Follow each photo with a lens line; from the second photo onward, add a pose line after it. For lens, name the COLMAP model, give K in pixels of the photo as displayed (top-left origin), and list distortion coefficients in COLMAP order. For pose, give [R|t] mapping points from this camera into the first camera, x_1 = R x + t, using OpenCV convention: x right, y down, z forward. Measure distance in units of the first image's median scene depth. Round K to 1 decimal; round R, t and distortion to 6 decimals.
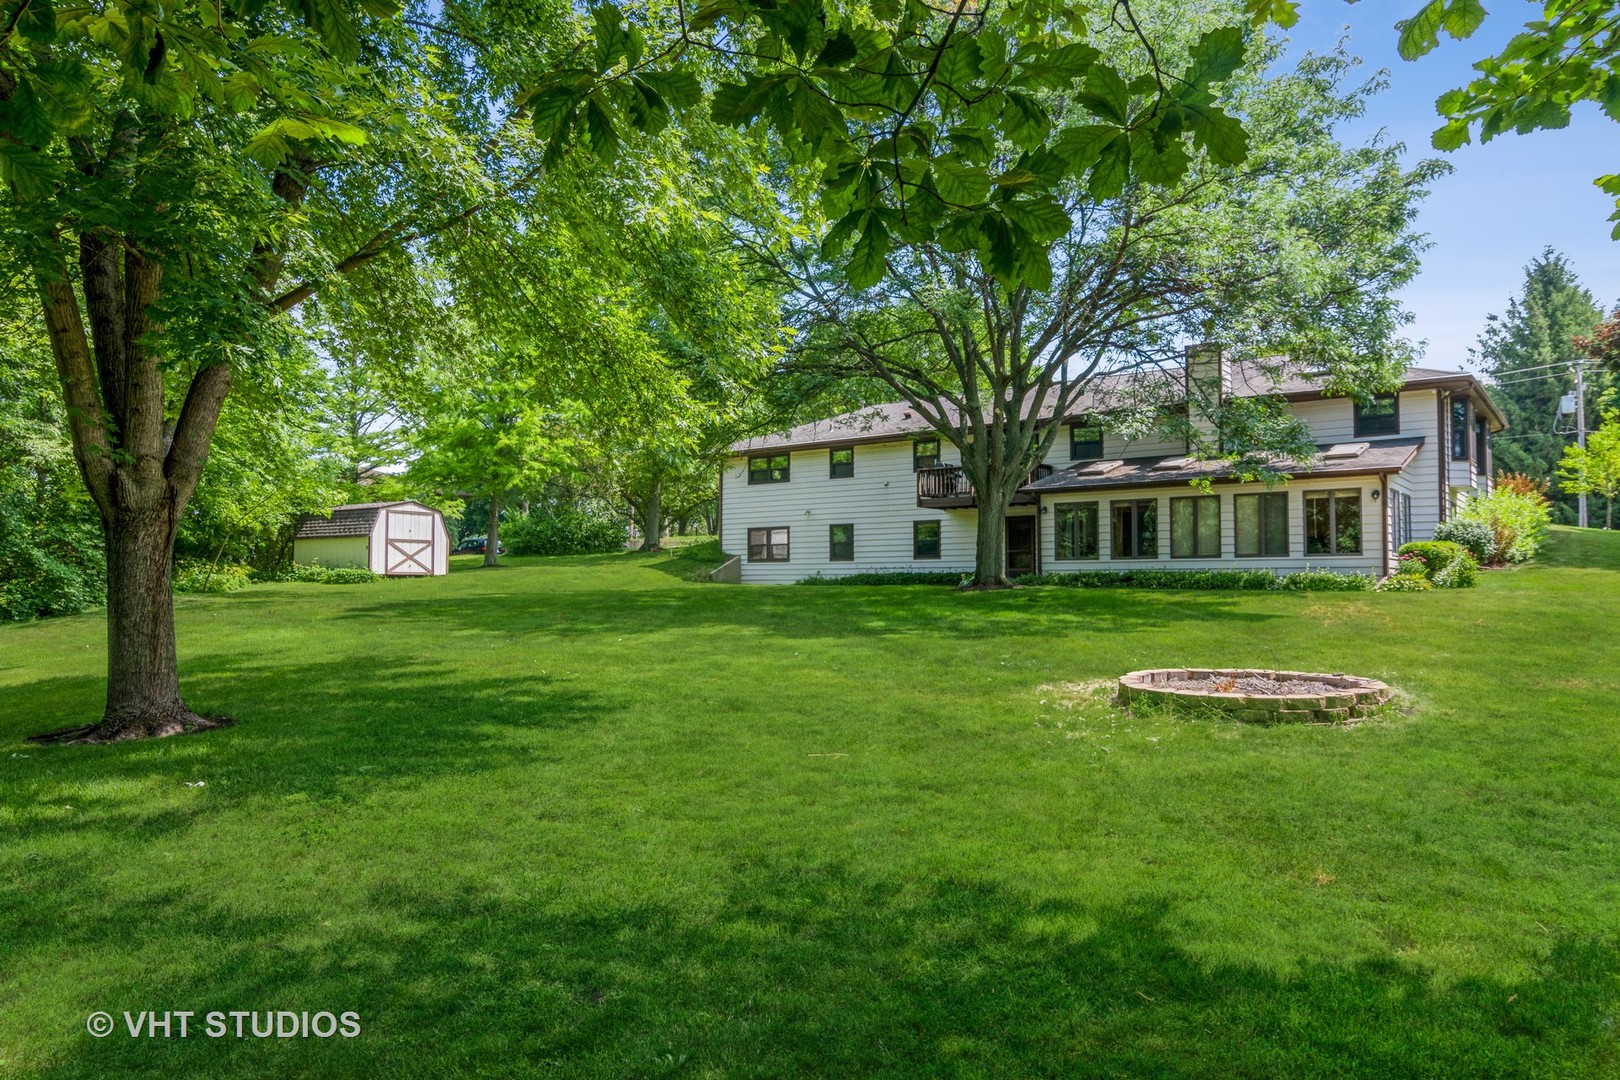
lens RADIAL K [[1033.9, 0, 816.8], [0, 1033.9, 537.5], [0, 0, 1]] dist [-0.009353, 0.000226]
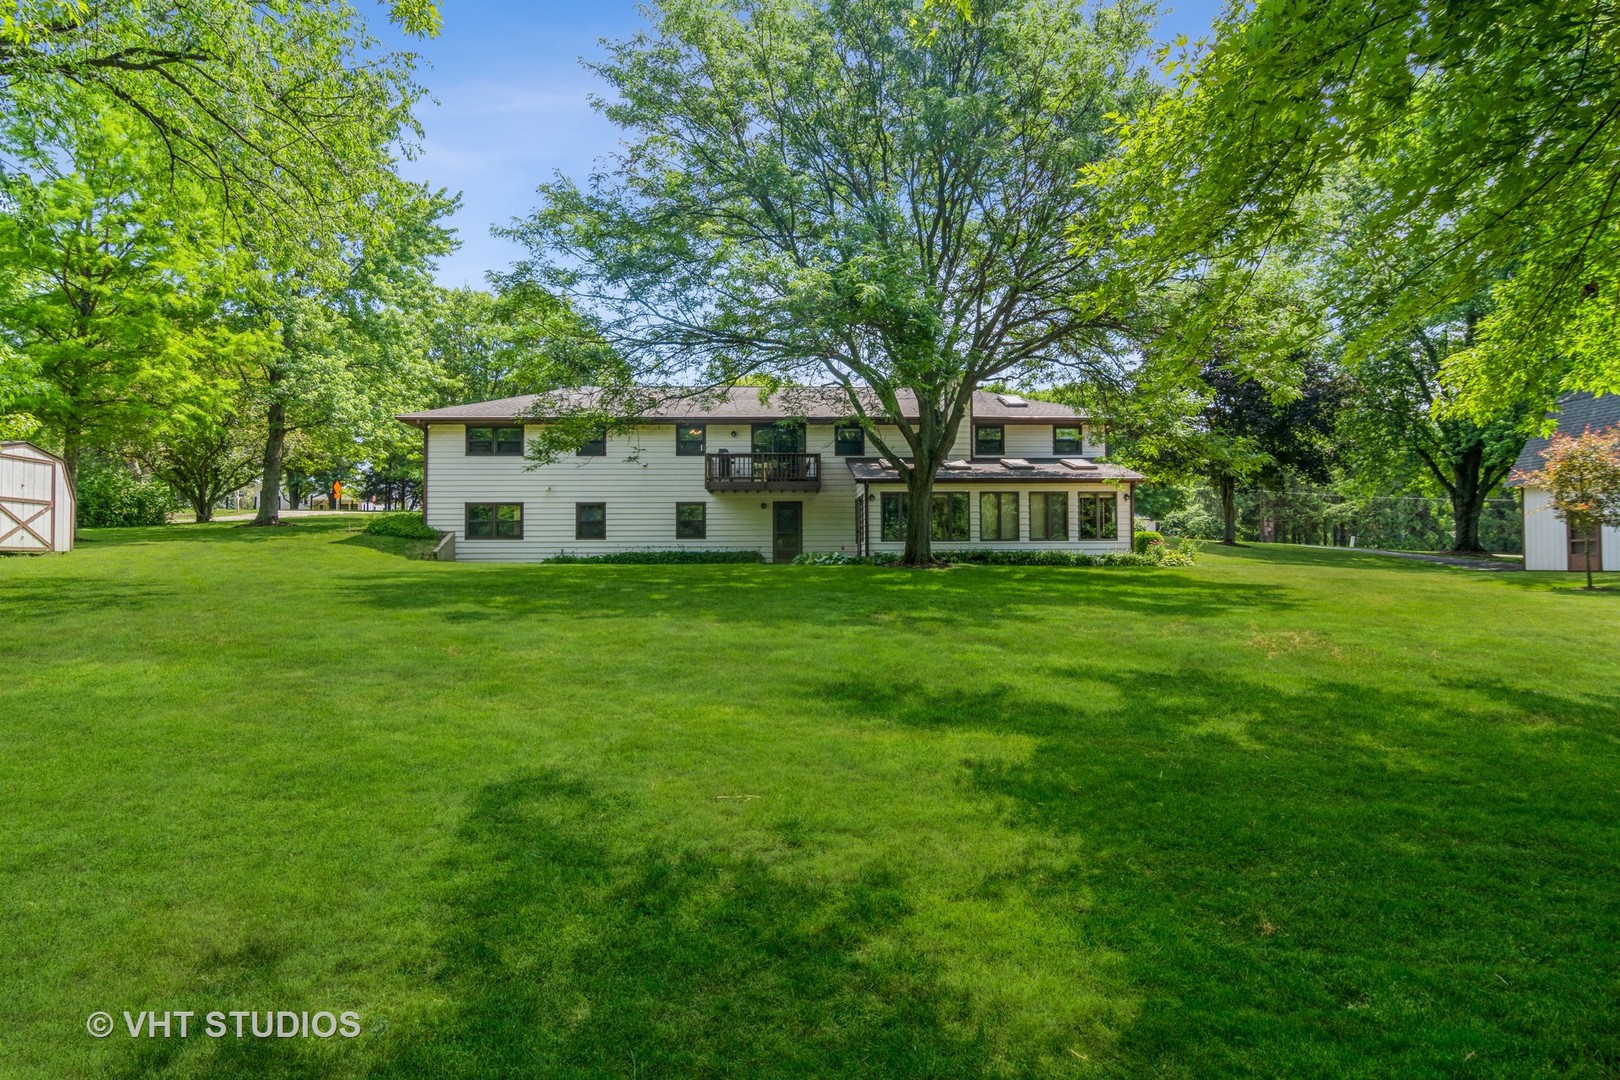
lens RADIAL K [[870.0, 0, 806.2], [0, 870.0, 537.2], [0, 0, 1]] dist [-0.001087, 0.001279]
pose [[0.779099, 0.016967, 0.626672, -0.353456], [-0.024410, 0.999697, 0.003281, 0.013032], [-0.626426, -0.017853, 0.779277, 0.235312]]
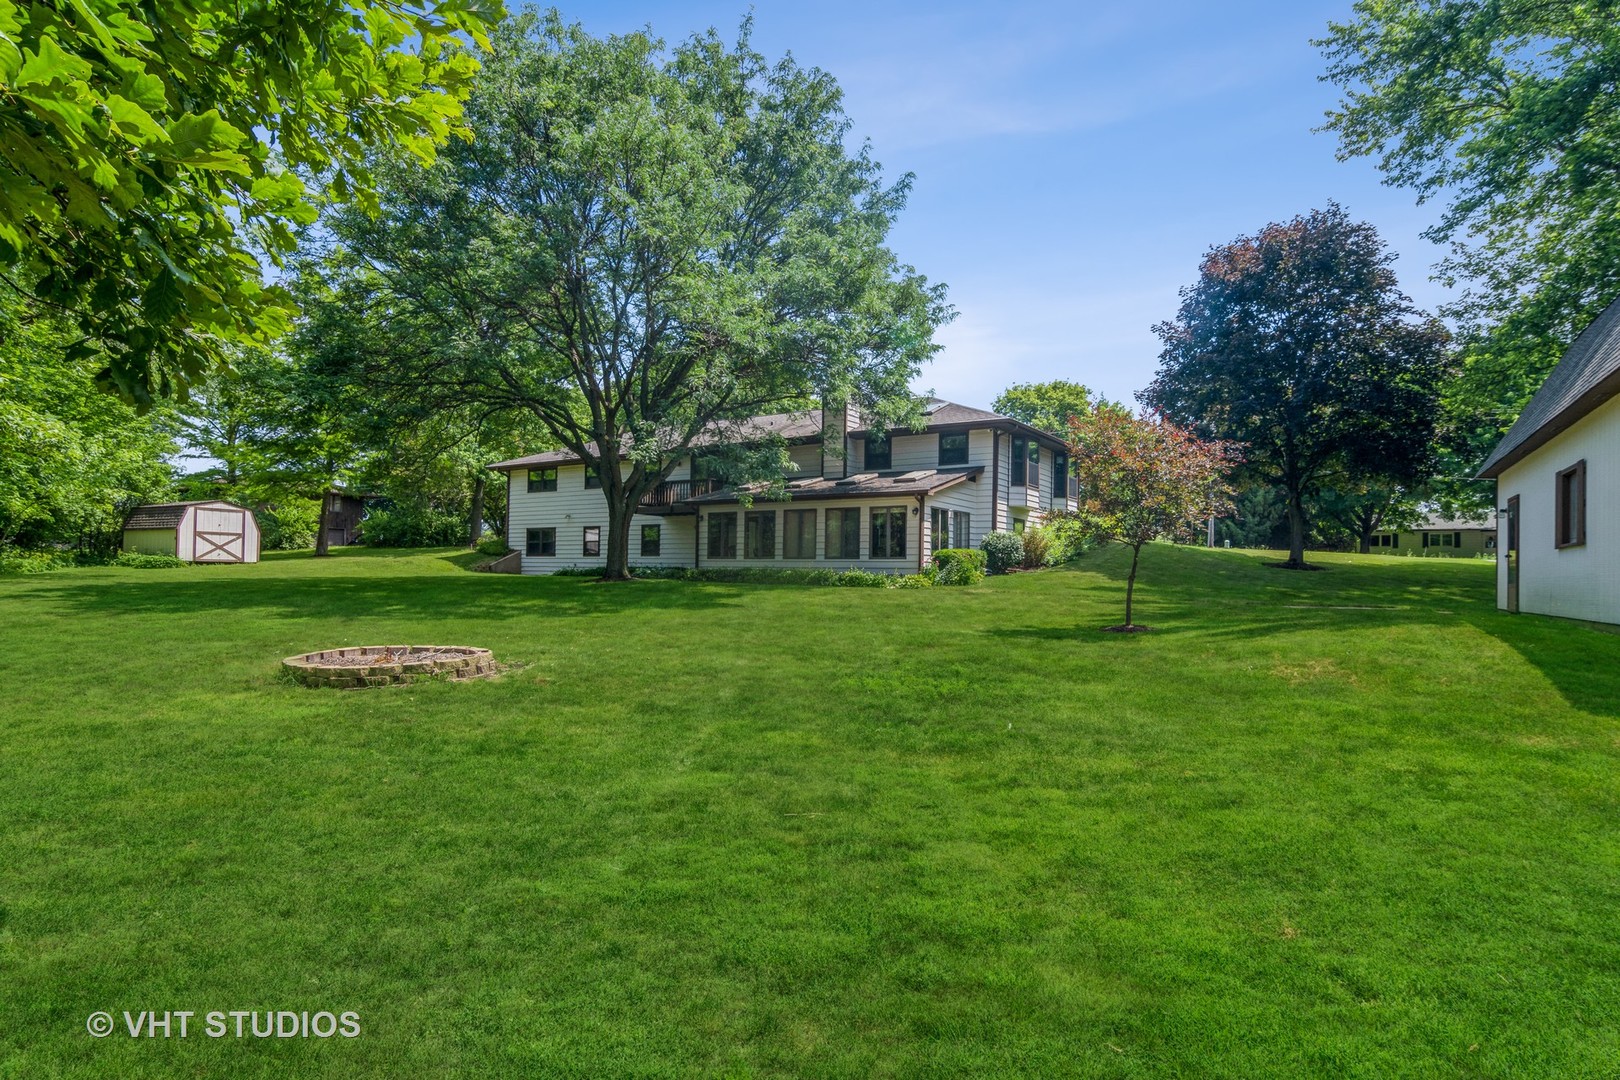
lens RADIAL K [[870.0, 0, 806.0], [0, 870.0, 547.2], [0, 0, 1]] dist [-0.001087, 0.001279]
pose [[0.998547, 0.017503, 0.050972, 0.235222], [-0.018145, 0.999761, 0.012161, -0.005320], [-0.050747, -0.013069, 0.998626, -0.041215]]
